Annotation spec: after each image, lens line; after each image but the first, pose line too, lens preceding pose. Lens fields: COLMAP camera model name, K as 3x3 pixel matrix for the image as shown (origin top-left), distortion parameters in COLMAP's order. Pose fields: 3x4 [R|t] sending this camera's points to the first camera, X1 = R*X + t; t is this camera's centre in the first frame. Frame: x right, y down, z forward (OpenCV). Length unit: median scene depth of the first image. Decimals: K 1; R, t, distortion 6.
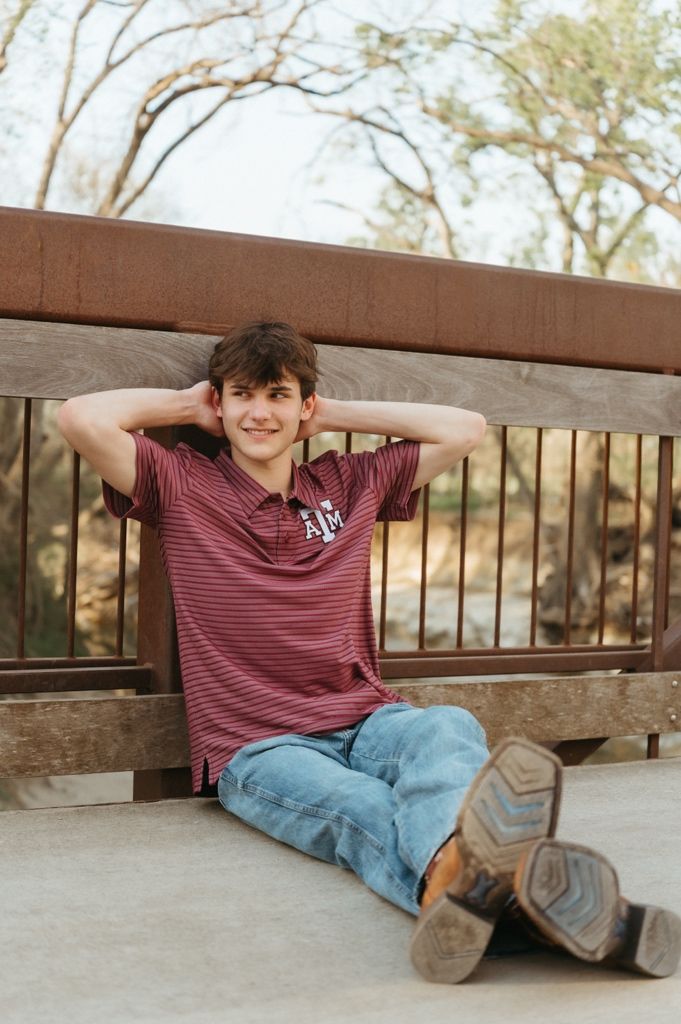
lens RADIAL K [[1544.8, 0, 340.5], [0, 1544.8, 512.0], [0, 0, 1]] dist [-0.095136, -0.043265]
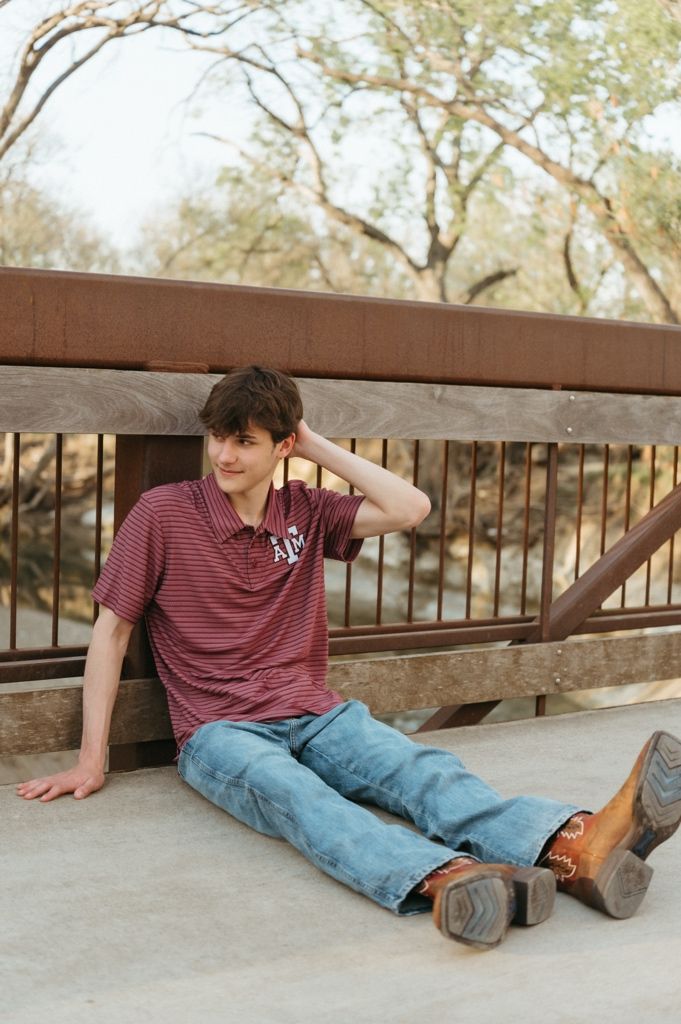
lens RADIAL K [[1459.6, 0, 340.5], [0, 1459.6, 512.0], [0, 0, 1]] dist [-0.105129, 0.023474]
pose [[0.996190, -0.003624, 0.087129, -0.048597], [-0.001591, 0.998214, 0.059712, -0.064434], [-0.087190, -0.059623, 0.994406, -0.094209]]
